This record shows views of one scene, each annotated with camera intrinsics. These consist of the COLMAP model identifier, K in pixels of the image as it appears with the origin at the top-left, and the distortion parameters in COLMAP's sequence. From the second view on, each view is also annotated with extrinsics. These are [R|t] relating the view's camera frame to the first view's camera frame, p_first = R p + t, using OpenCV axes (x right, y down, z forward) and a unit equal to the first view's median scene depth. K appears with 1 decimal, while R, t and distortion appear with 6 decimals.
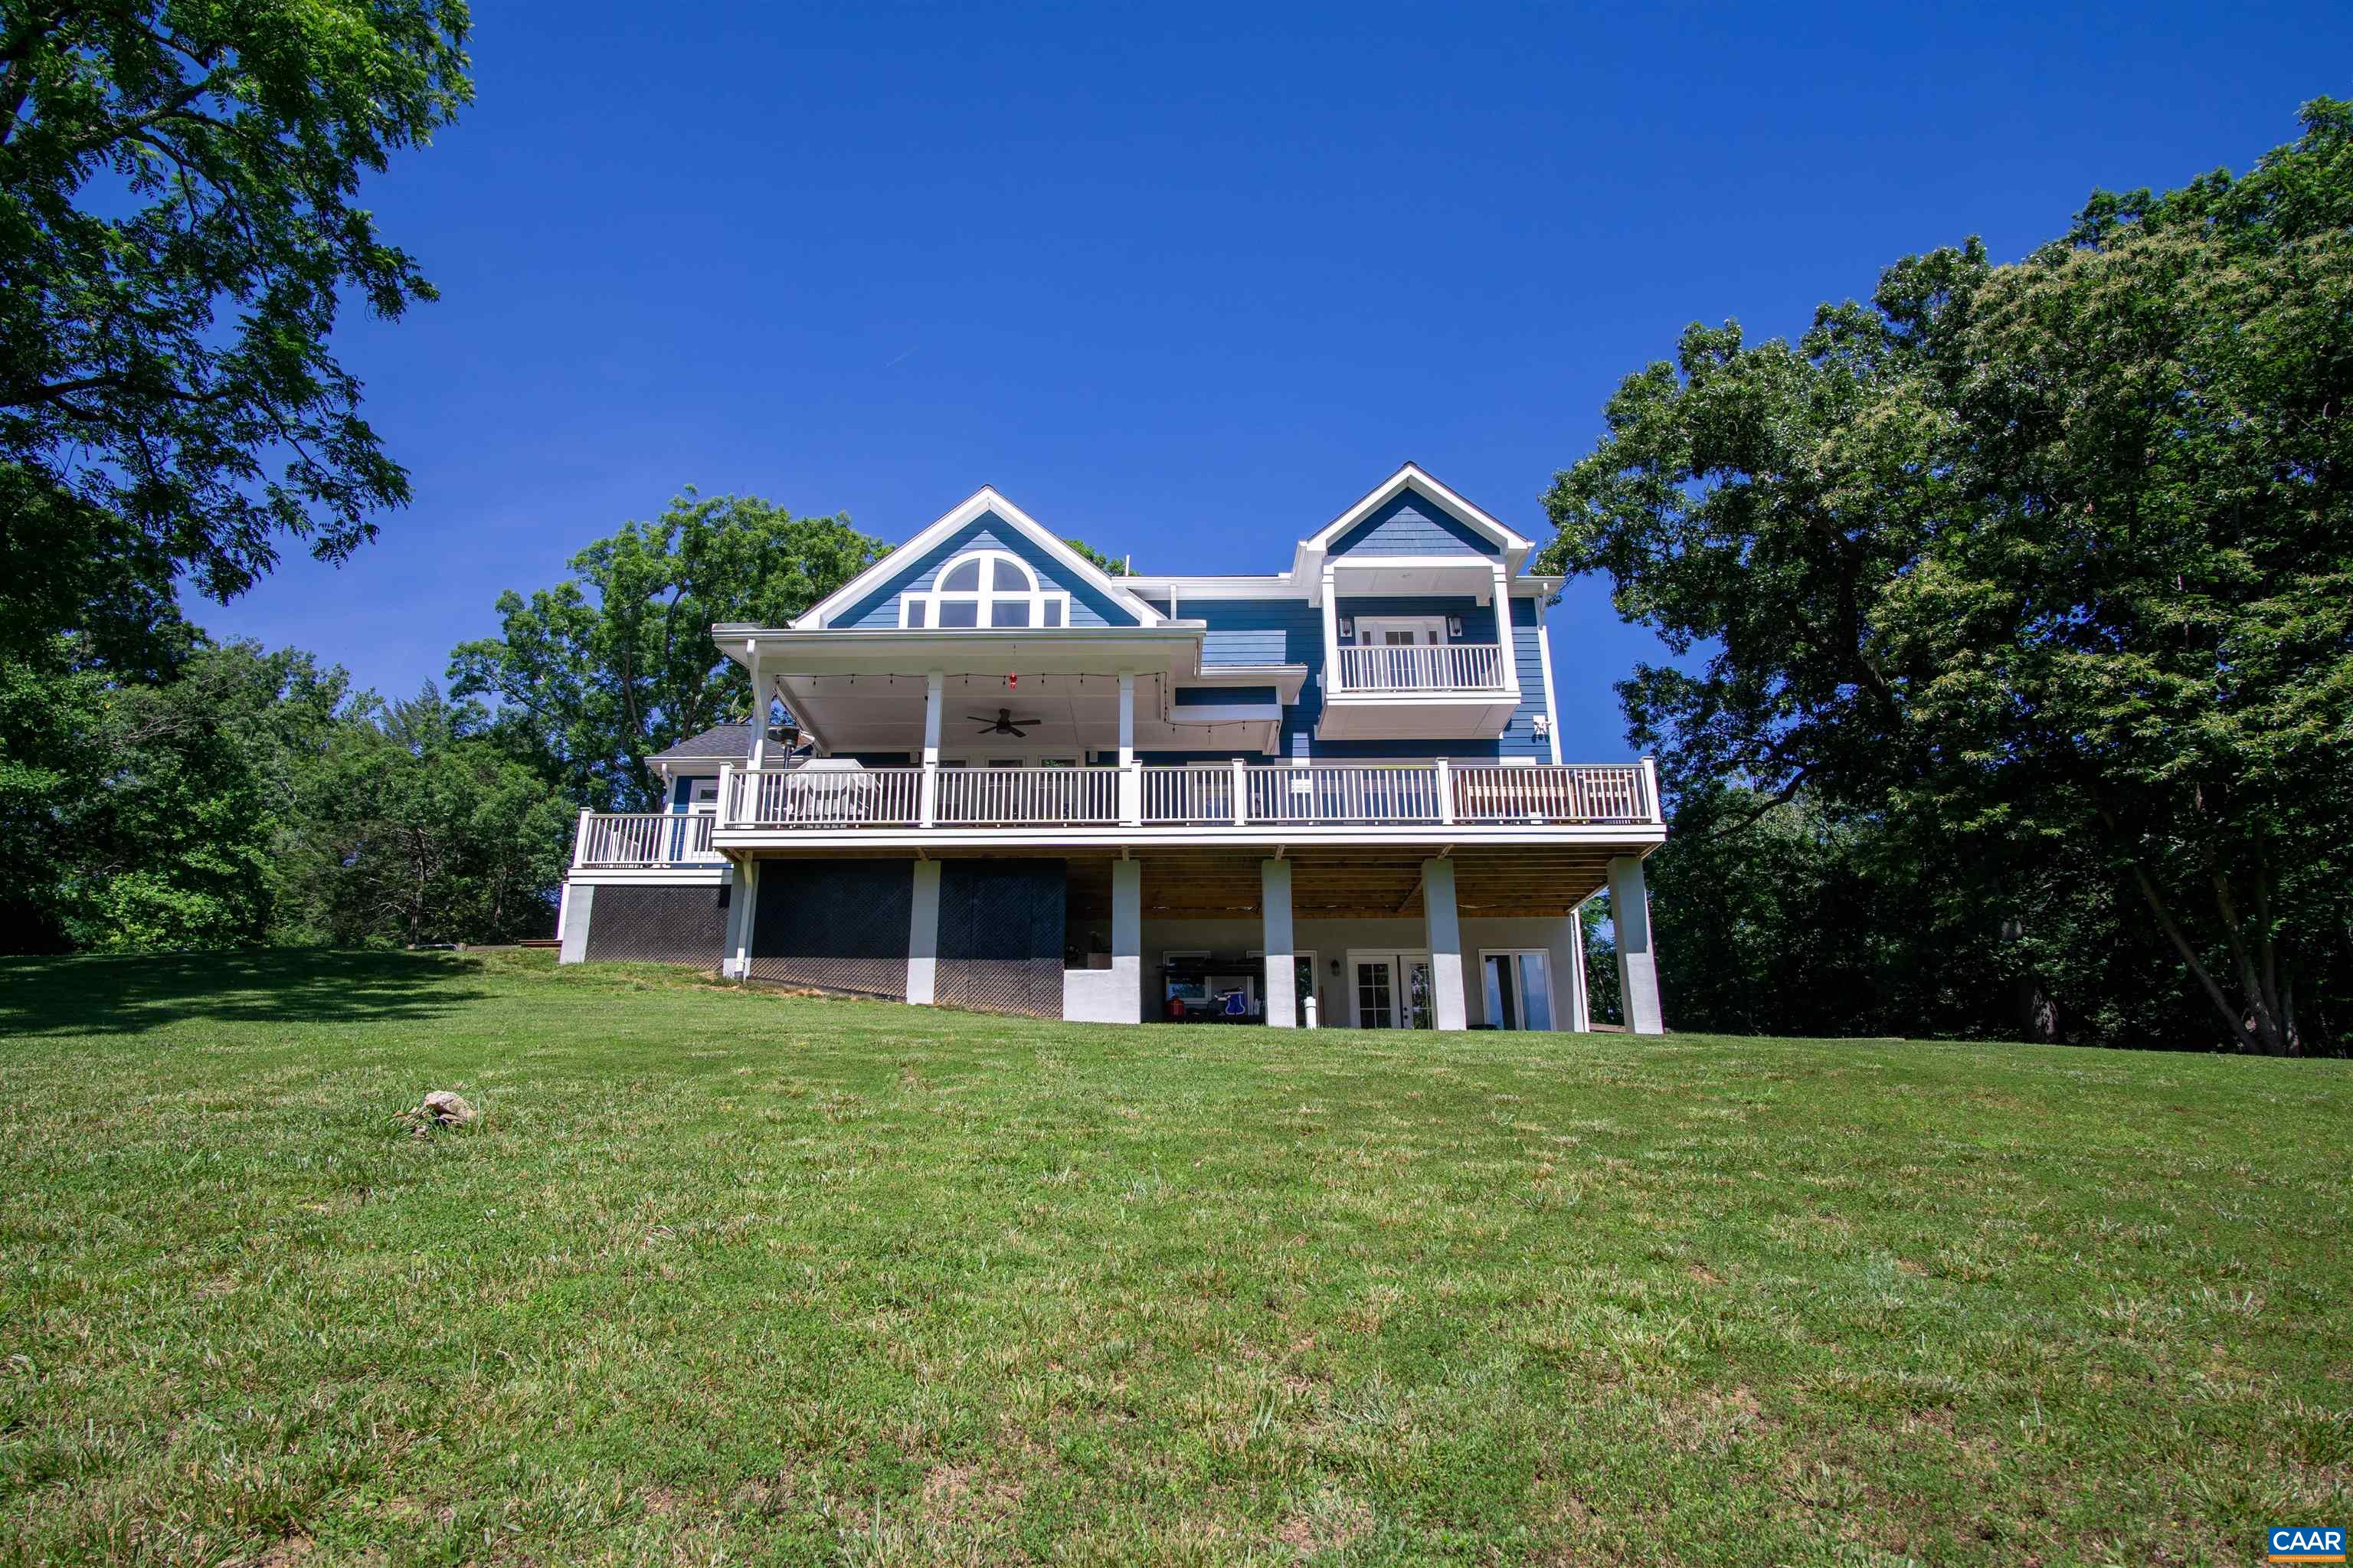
lens RADIAL K [[1288.1, 0, 1151.1], [0, 1288.1, 824.6], [0, 0, 1]] dist [-0.027040, 0.002734]
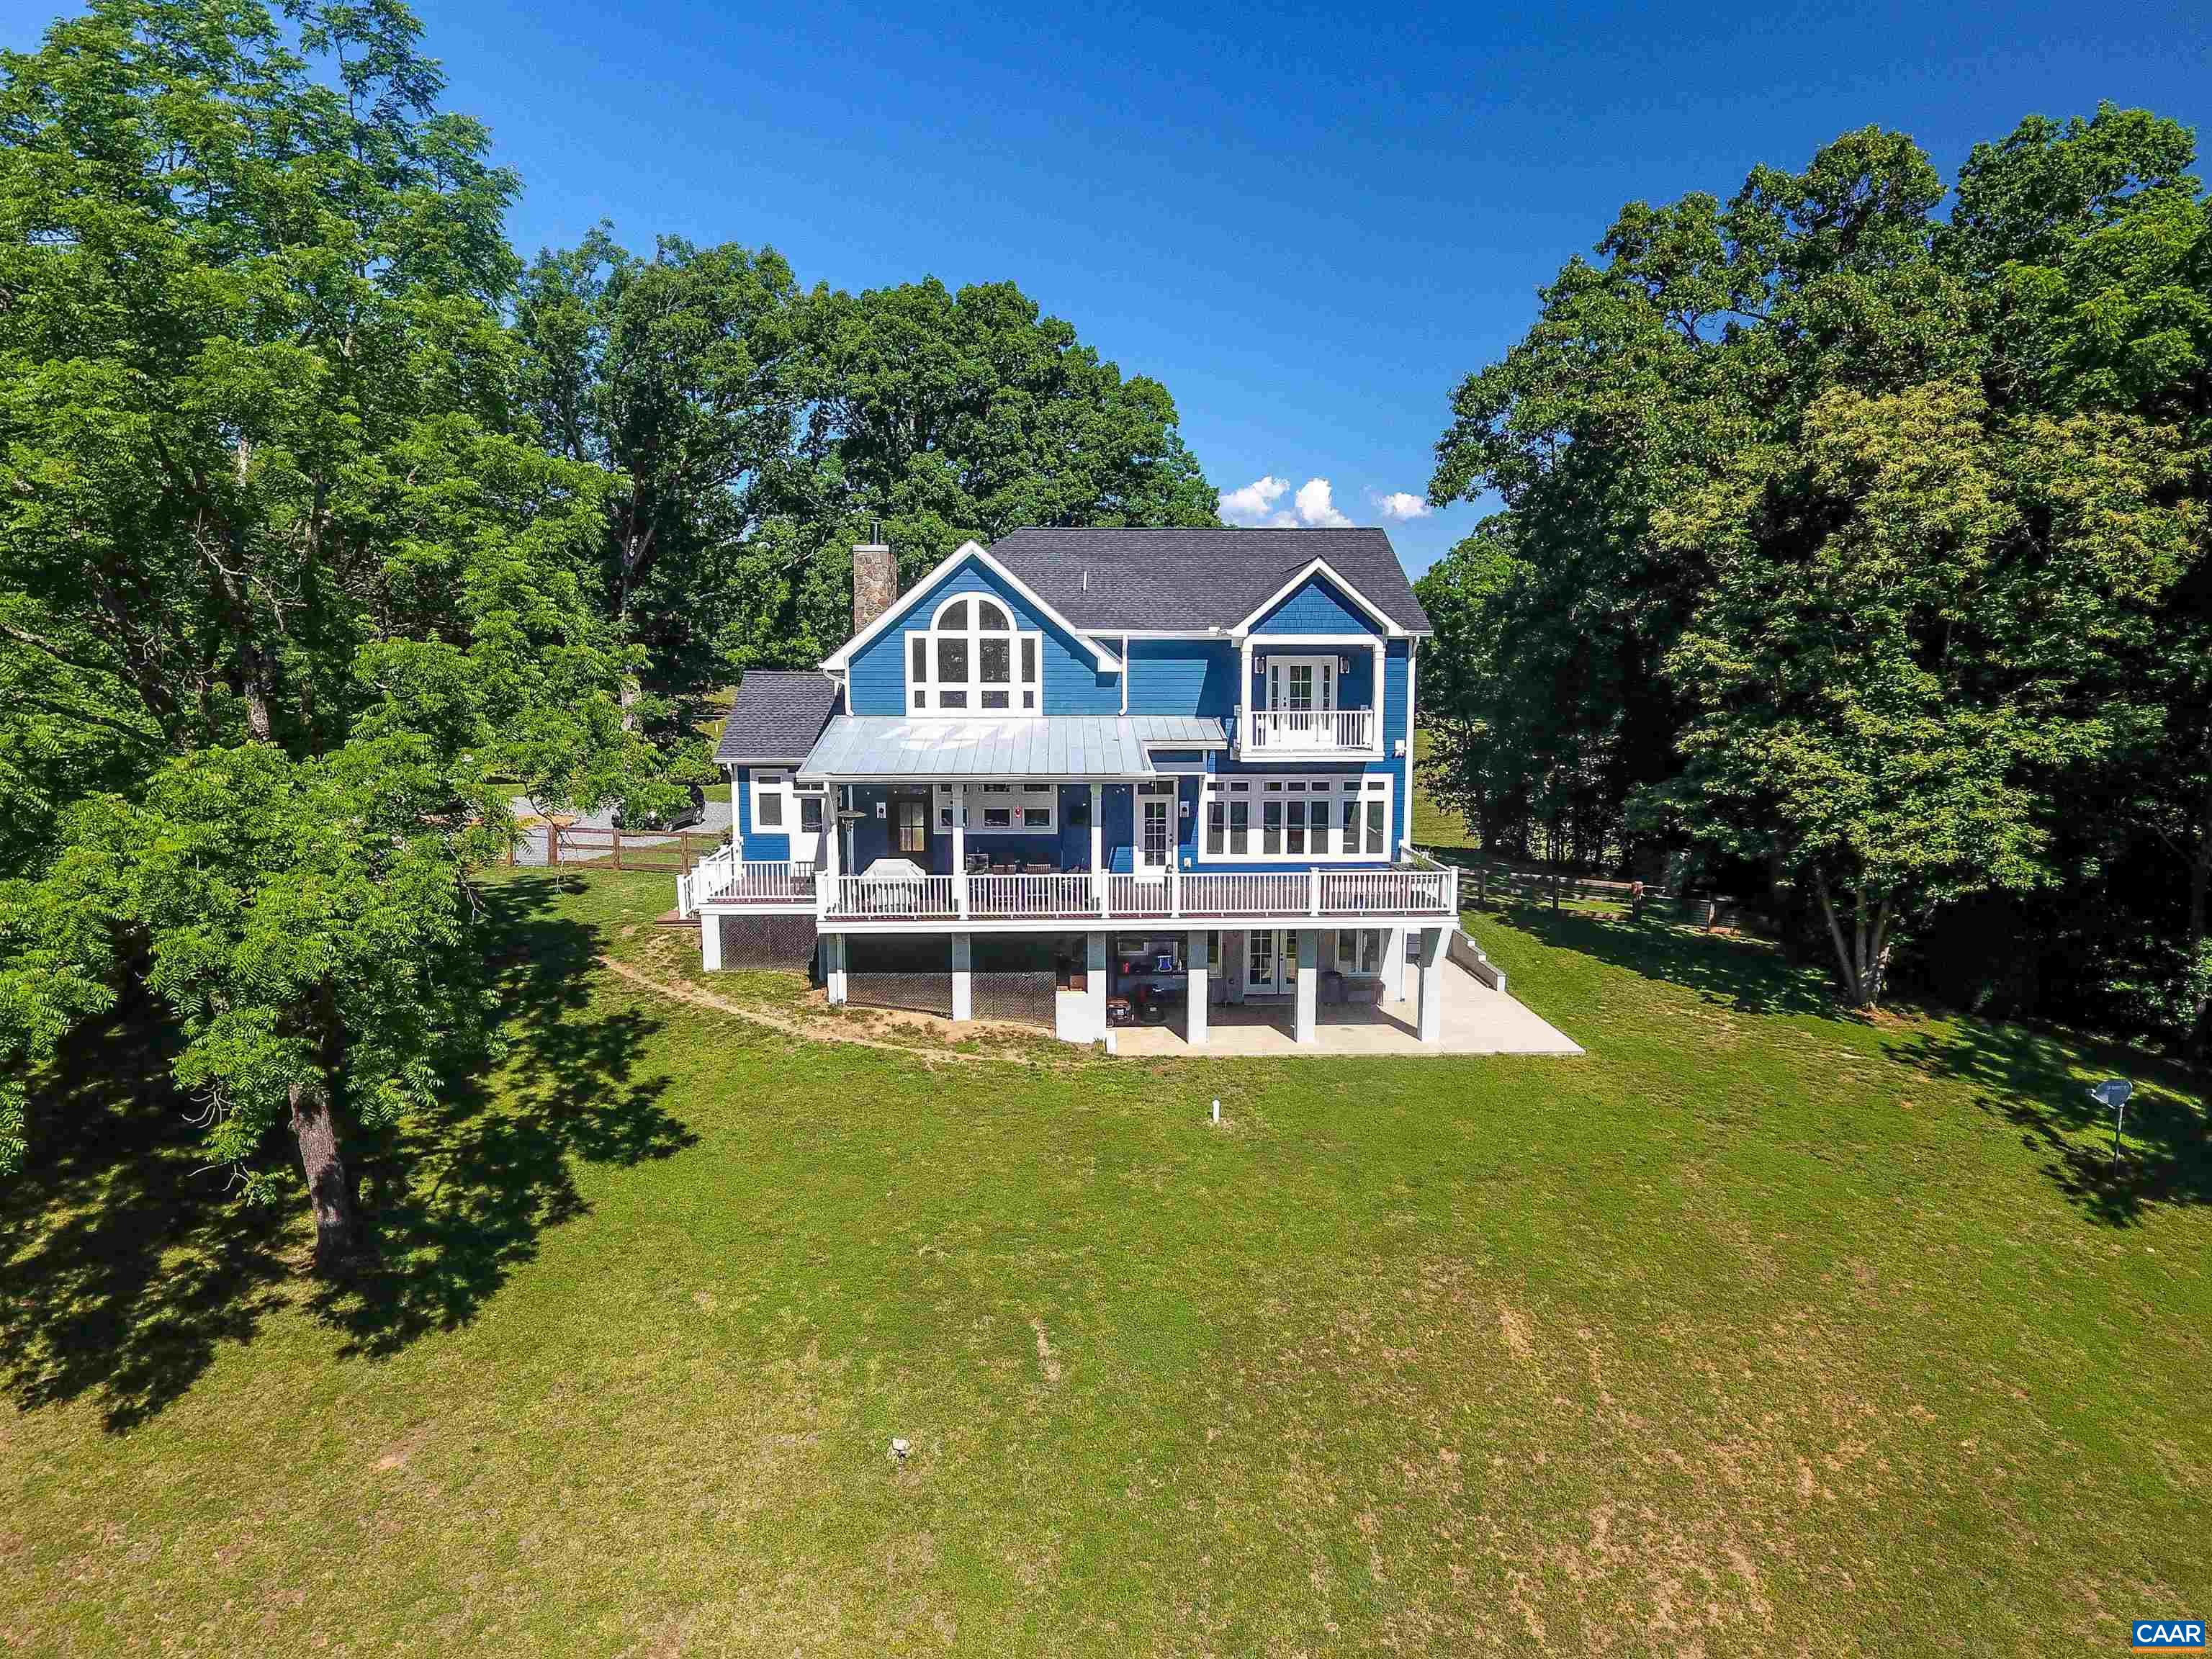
lens RADIAL K [[1315.6, 0, 1111.2], [0, 1315.6, 895.0], [0, 0, 1]] dist [-0.003120, -0.002823]
pose [[0.998914, -0.007064, 0.046049, -0.058781], [-0.014909, 0.887986, 0.459629, -0.564882], [-0.044138, -0.459817, 0.886916, -0.263385]]
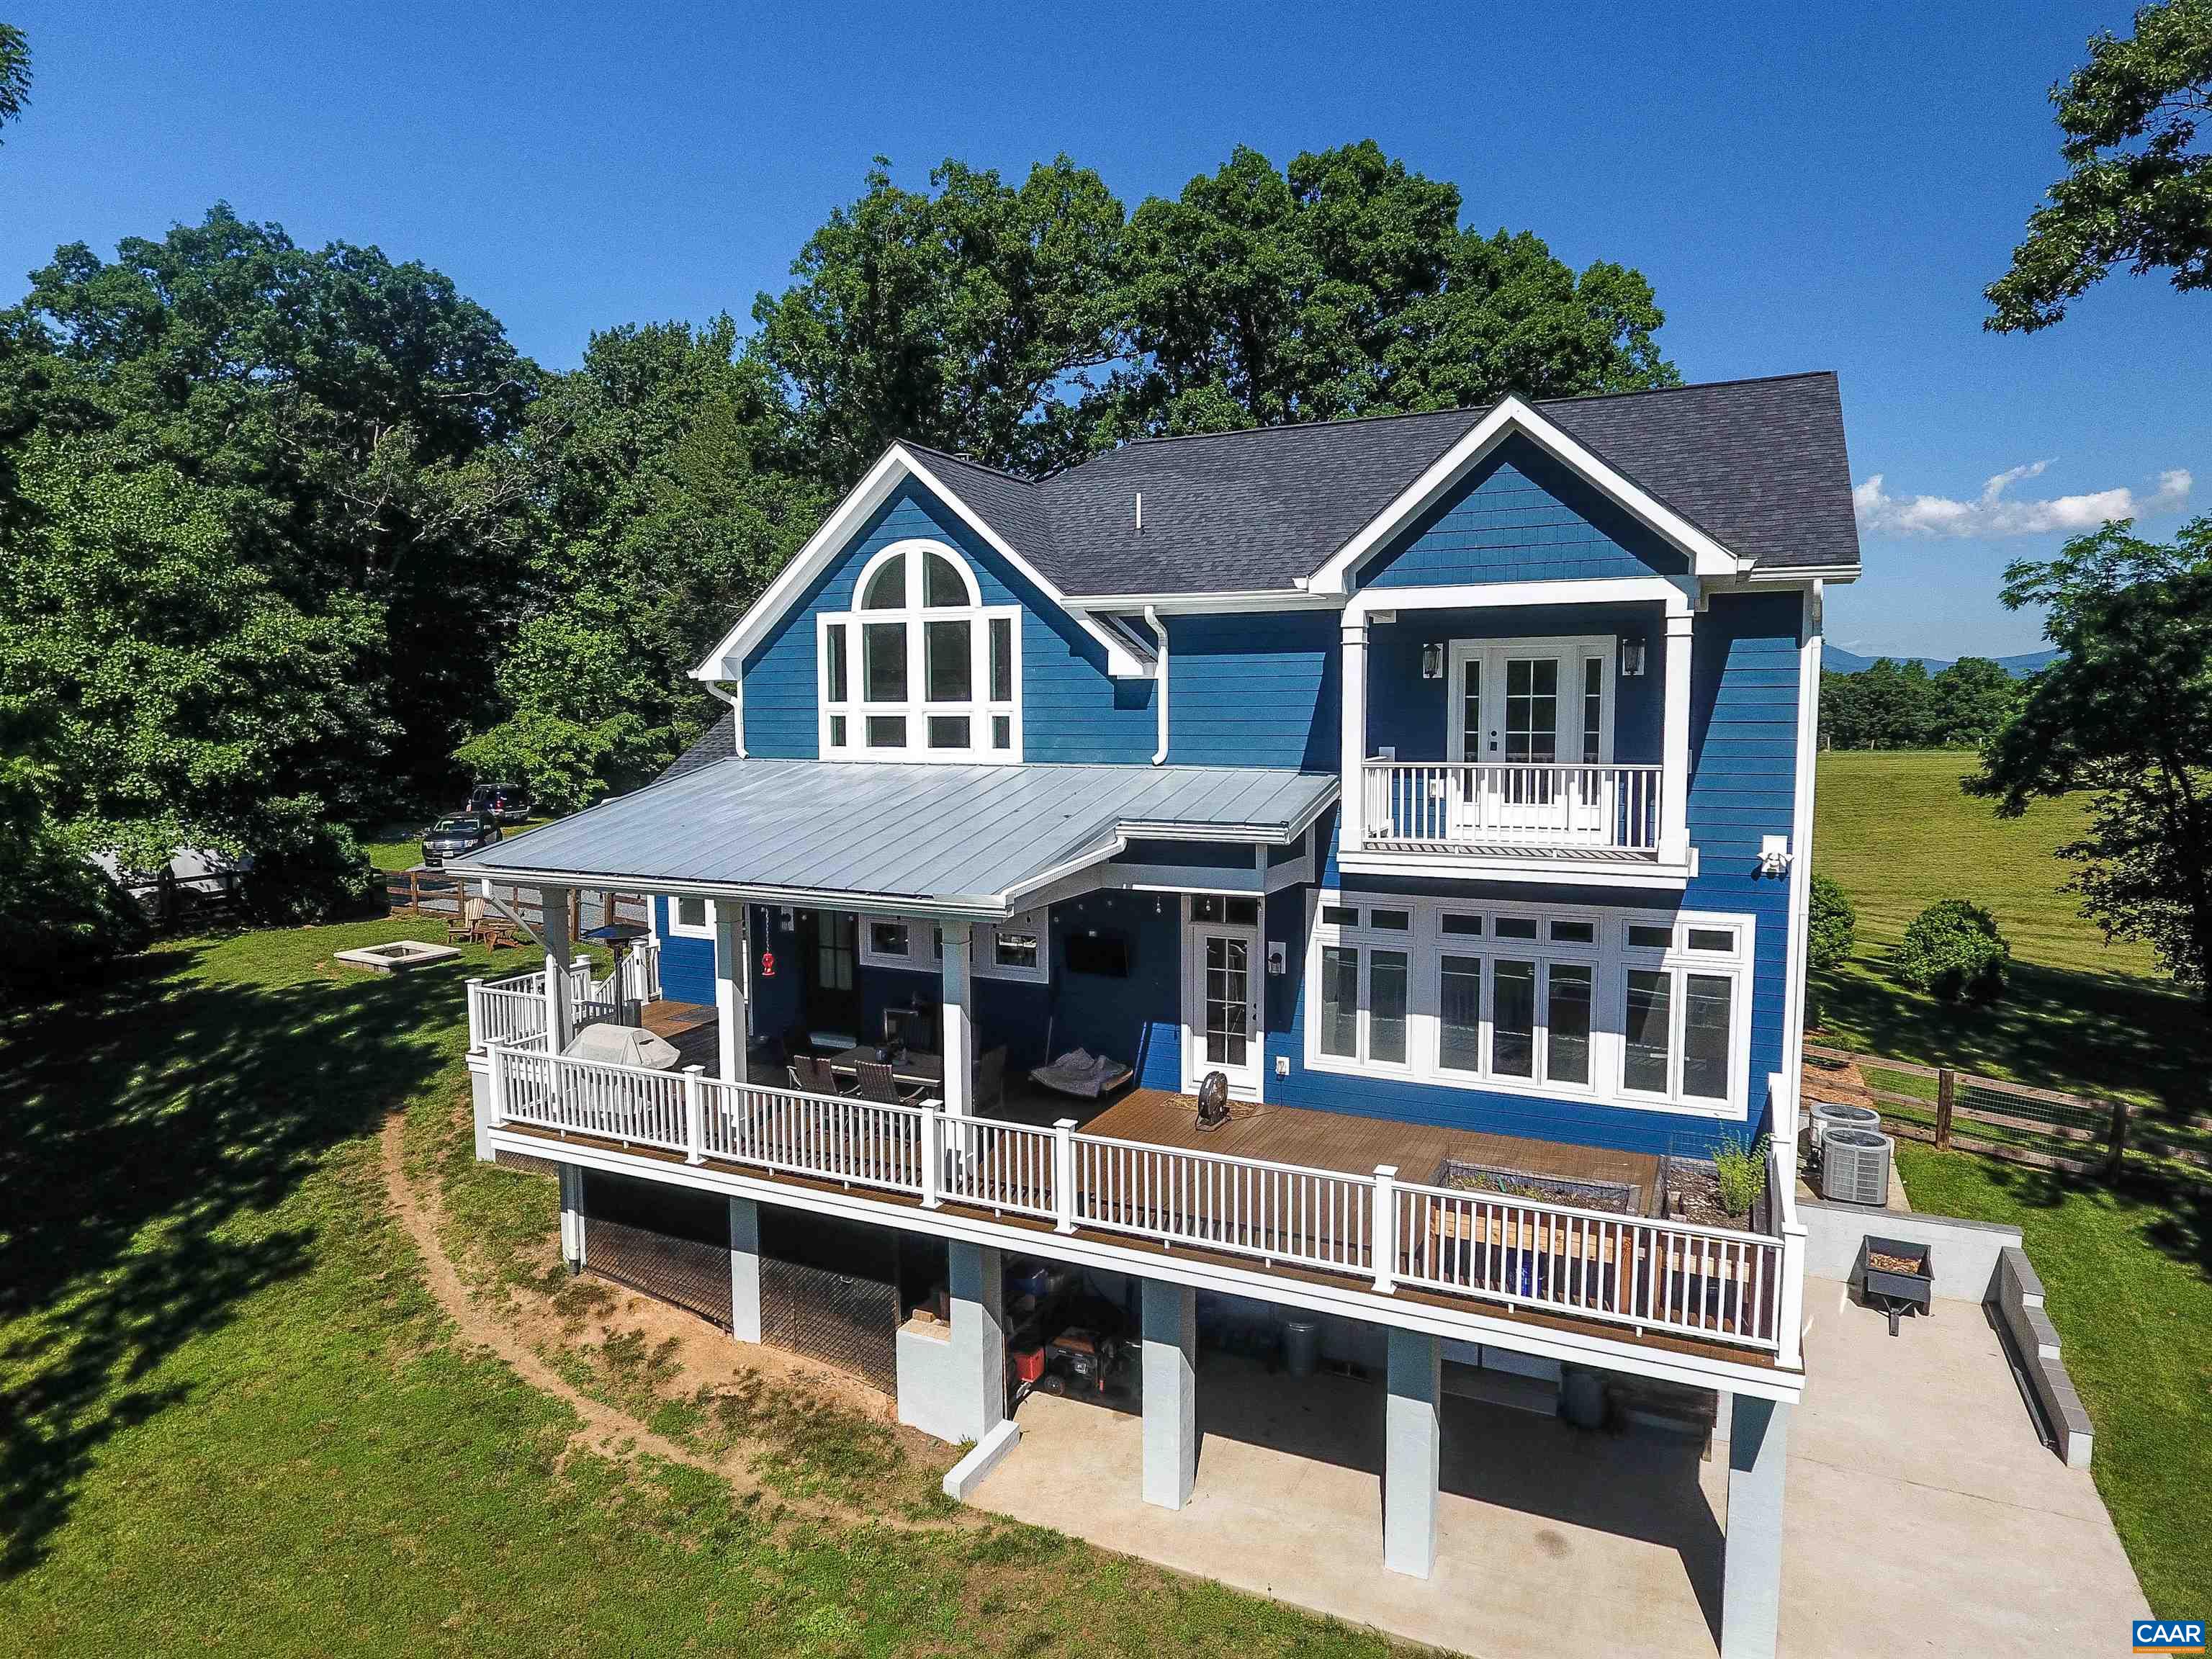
lens RADIAL K [[1315.6, 0, 1114.0], [0, 1315.6, 856.2], [0, 0, 1]] dist [-0.003120, -0.002823]
pose [[0.907546, 0.044626, -0.417574, 0.281948], [0.130916, 0.914723, 0.382286, -0.329758], [0.399025, -0.401609, 0.824312, 0.424297]]
